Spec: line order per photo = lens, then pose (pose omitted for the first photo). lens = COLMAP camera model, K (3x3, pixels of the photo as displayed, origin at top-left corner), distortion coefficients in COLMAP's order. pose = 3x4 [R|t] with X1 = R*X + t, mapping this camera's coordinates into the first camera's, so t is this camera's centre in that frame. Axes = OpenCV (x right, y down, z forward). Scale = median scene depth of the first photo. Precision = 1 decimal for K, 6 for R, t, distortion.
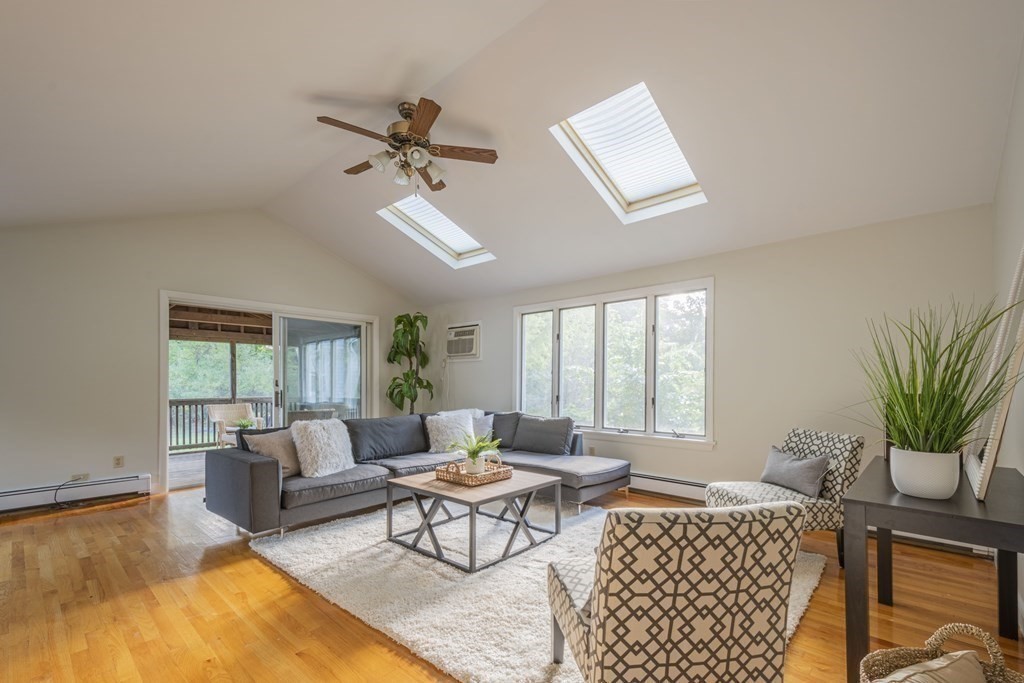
lens RADIAL K [[457.6, 0, 513.2], [0, 457.6, 386.7], [0, 0, 1]] dist [0.016851, 0.000134]
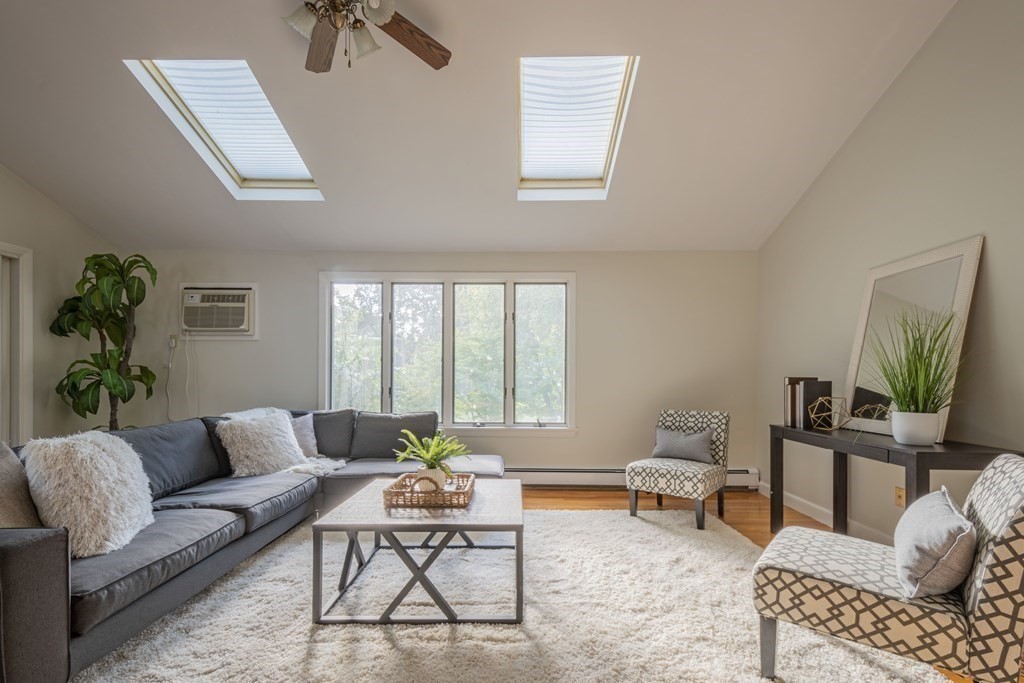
lens RADIAL K [[457.6, 0, 513.2], [0, 457.6, 386.7], [0, 0, 1]] dist [0.016851, 0.000134]
pose [[0.734623, -0.003080, 0.678469, -0.352282], [0.002051, 0.999995, 0.002318, 0.018882], [-0.678473, -0.000312, 0.734626, 0.283228]]
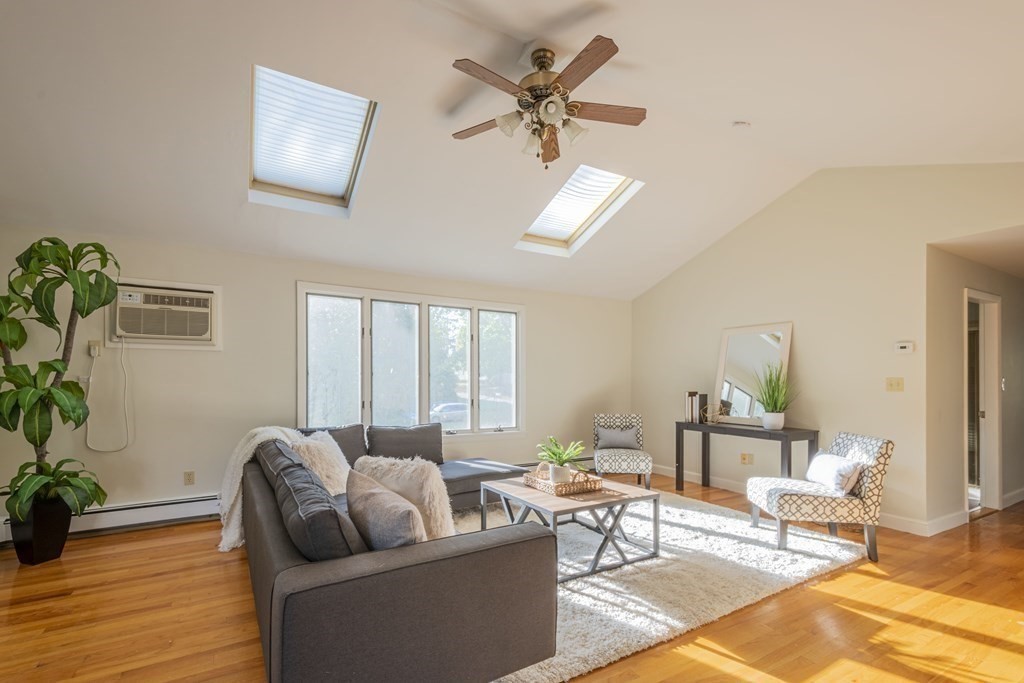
lens RADIAL K [[451.3, 0, 510.9], [0, 451.3, 391.3], [0, 0, 1]] dist [0.015763, -0.000297]
pose [[0.294475, -0.014054, 0.955556, -0.736778], [0.005293, 0.999901, 0.013075, -0.010583], [-0.955644, 0.001208, 0.294521, 0.588385]]
